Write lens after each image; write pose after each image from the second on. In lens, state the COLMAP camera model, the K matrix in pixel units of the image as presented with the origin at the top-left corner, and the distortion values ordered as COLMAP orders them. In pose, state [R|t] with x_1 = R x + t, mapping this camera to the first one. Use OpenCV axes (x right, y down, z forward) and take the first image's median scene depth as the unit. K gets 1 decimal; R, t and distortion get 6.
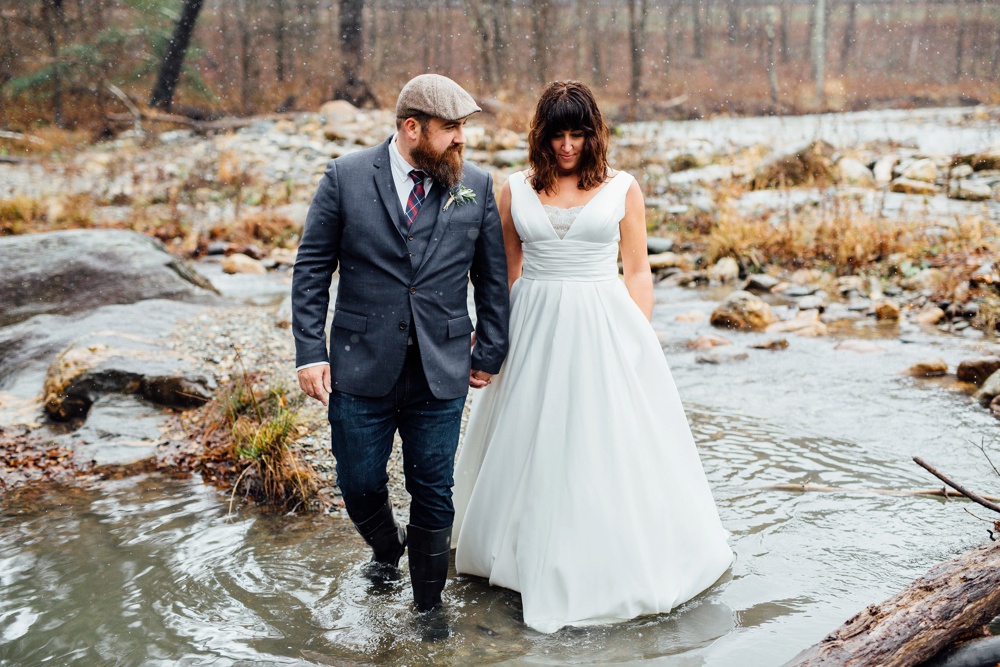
lens RADIAL K [[1382.9, 0, 498.0], [0, 1382.9, 344.6], [0, 0, 1]] dist [-0.006426, 0.074455]
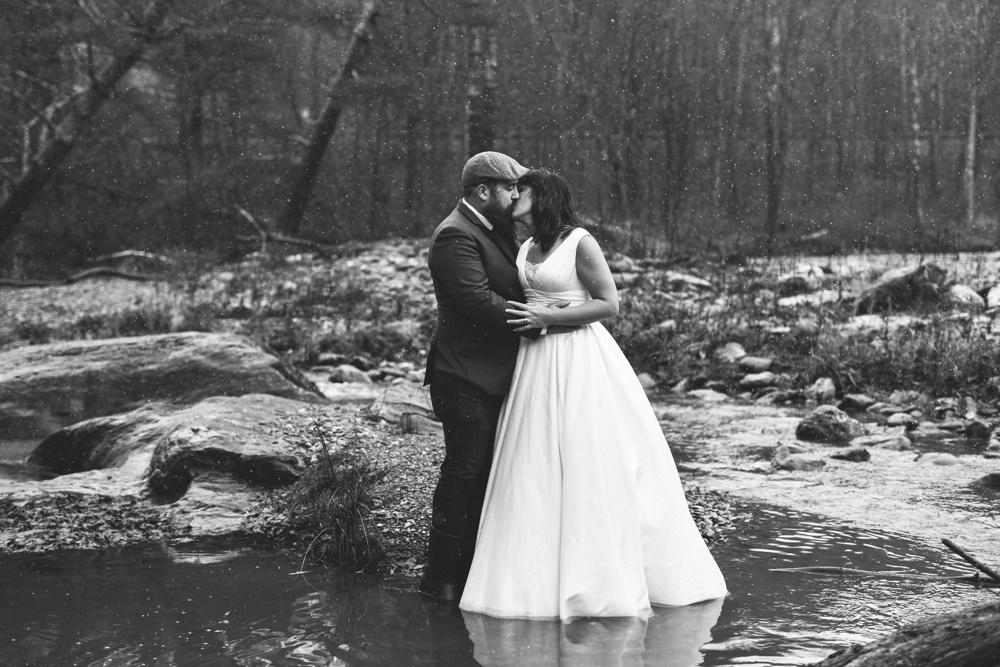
lens RADIAL K [[1441.1, 0, 476.8], [0, 1441.1, 334.1], [0, 0, 1]] dist [0.001044, 0.031991]
pose [[0.993909, 0.022777, -0.107823, 0.028035], [-0.033922, 0.994136, -0.102684, 0.022635], [0.104852, 0.105716, 0.988853, -0.062383]]
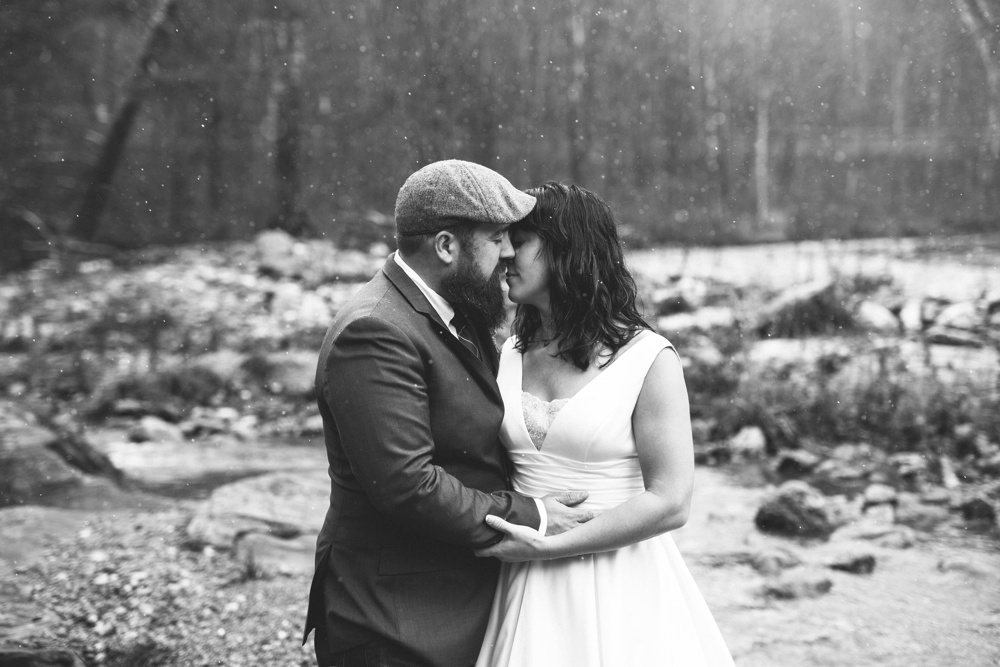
lens RADIAL K [[1392.0, 0, 499.7], [0, 1392.0, 312.3], [0, 0, 1]] dist [0.010269, 0.059738]
pose [[0.998815, 0.003410, 0.048542, -0.023622], [0.002177, 0.993409, -0.114599, -0.037020], [-0.048613, 0.114569, 0.992225, 0.184882]]
